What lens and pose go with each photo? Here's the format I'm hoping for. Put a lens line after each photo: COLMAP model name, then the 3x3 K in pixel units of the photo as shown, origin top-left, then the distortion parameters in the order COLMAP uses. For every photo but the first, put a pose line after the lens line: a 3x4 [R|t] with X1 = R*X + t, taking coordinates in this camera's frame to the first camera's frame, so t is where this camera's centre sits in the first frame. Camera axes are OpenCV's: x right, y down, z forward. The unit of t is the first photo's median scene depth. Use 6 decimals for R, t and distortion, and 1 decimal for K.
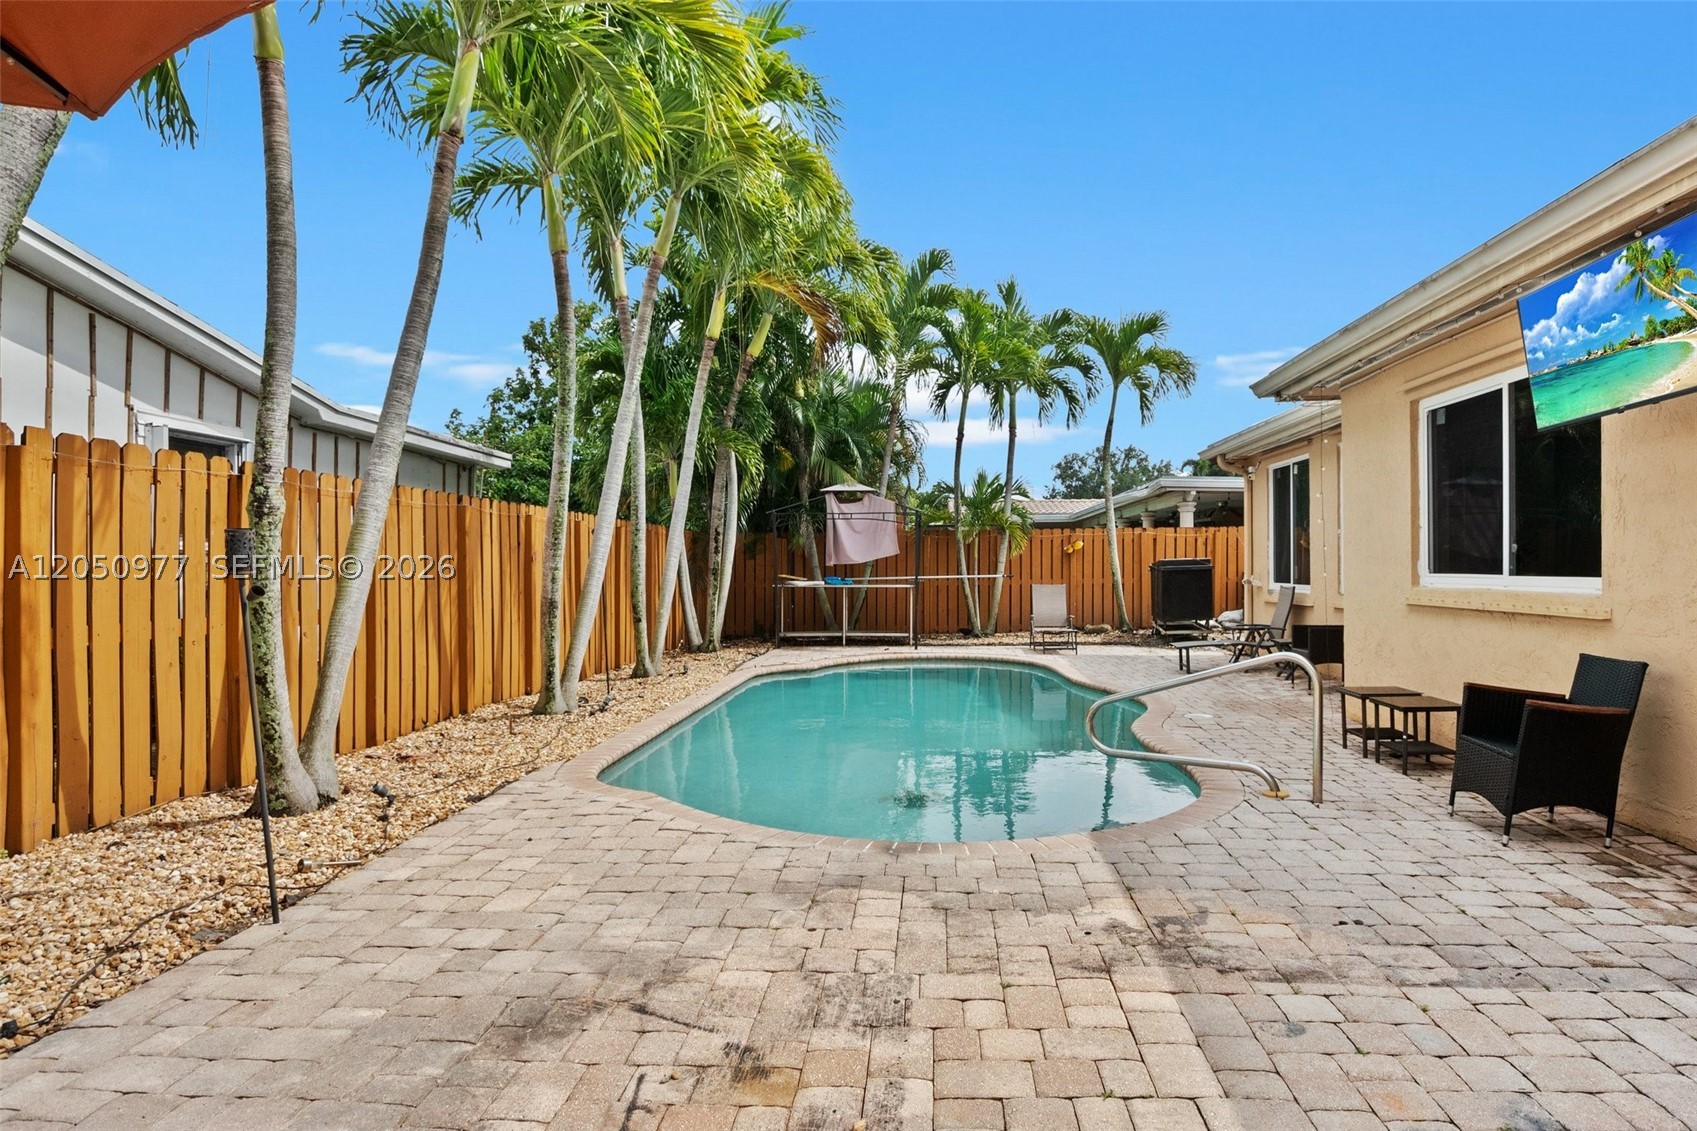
lens RADIAL K [[924.5, 0, 956.7], [0, 924.5, 565.2], [0, 0, 1]] dist [-0.001818, -0.002385]
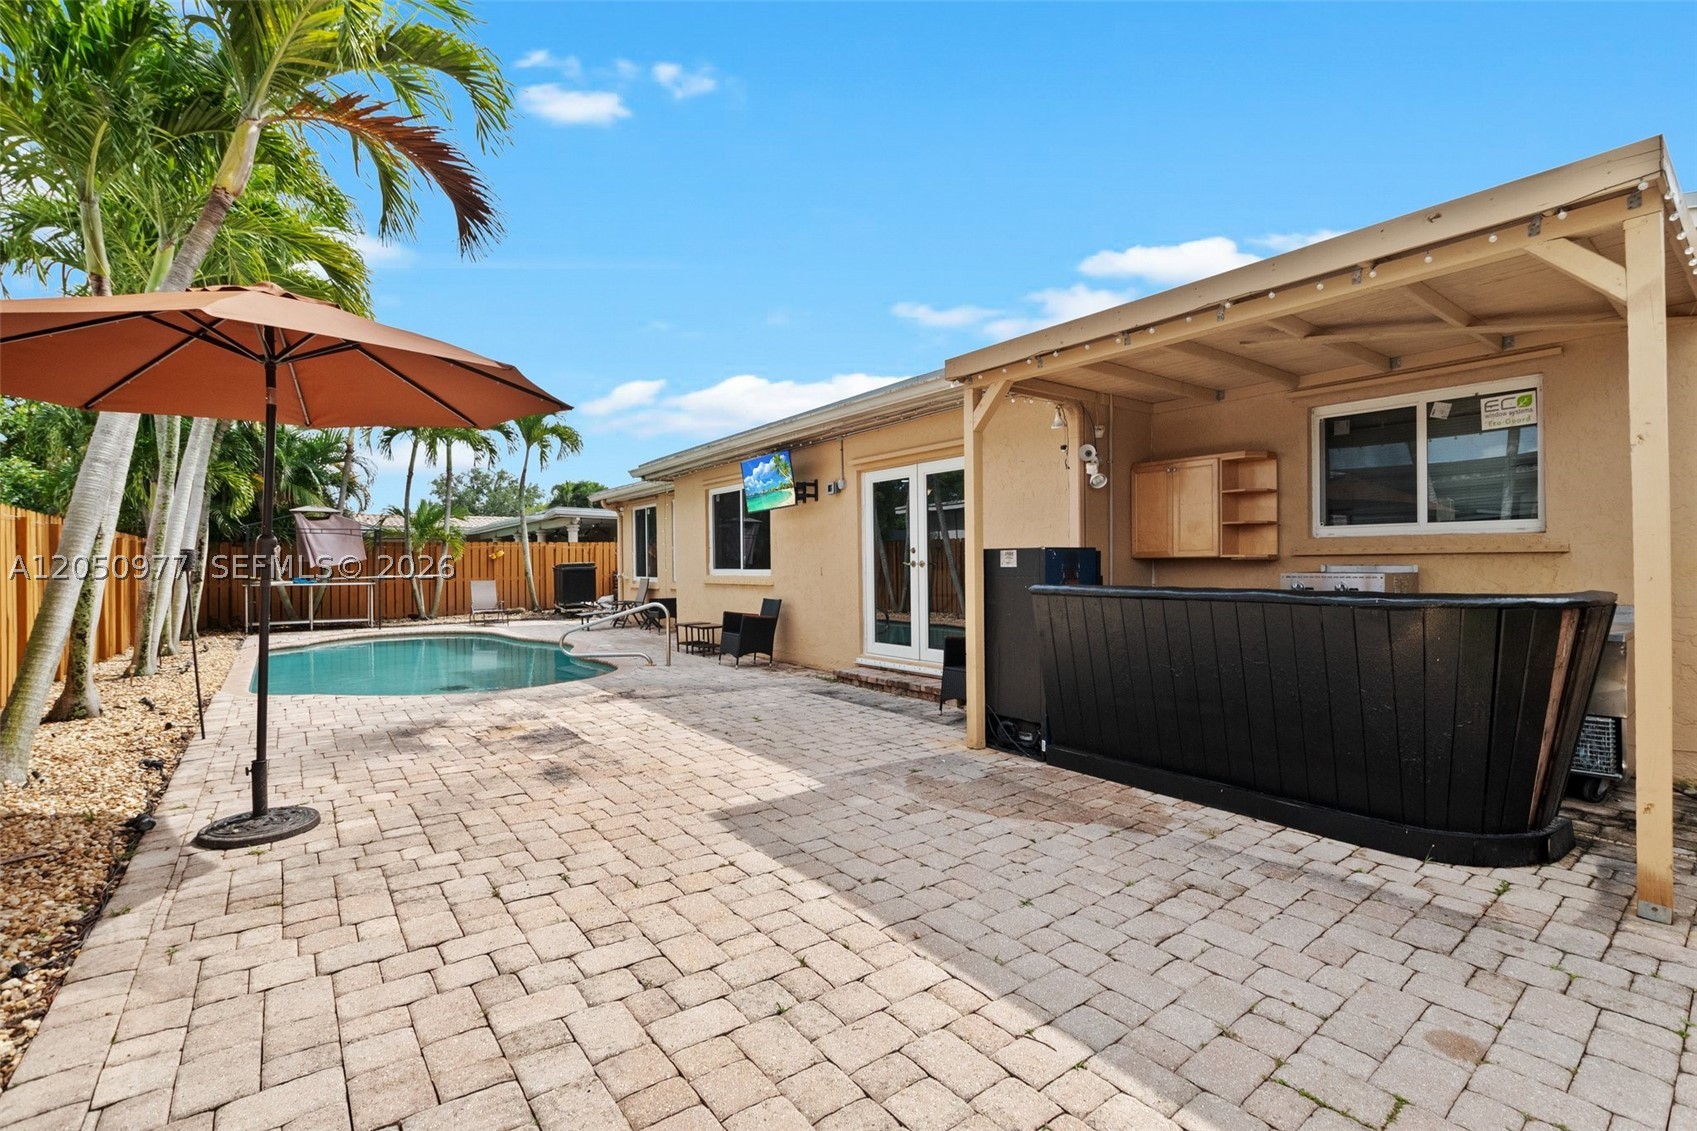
lens RADIAL K [[773.9, 0, 859.2], [0, 773.9, 562.8], [0, 0, 1]] dist [-0.018916, -0.000667]
pose [[0.802682, -0.002876, 0.596400, -0.170196], [0.006648, 0.999969, -0.004125, 0.001911], [-0.596370, 0.007276, 0.802677, -0.377607]]
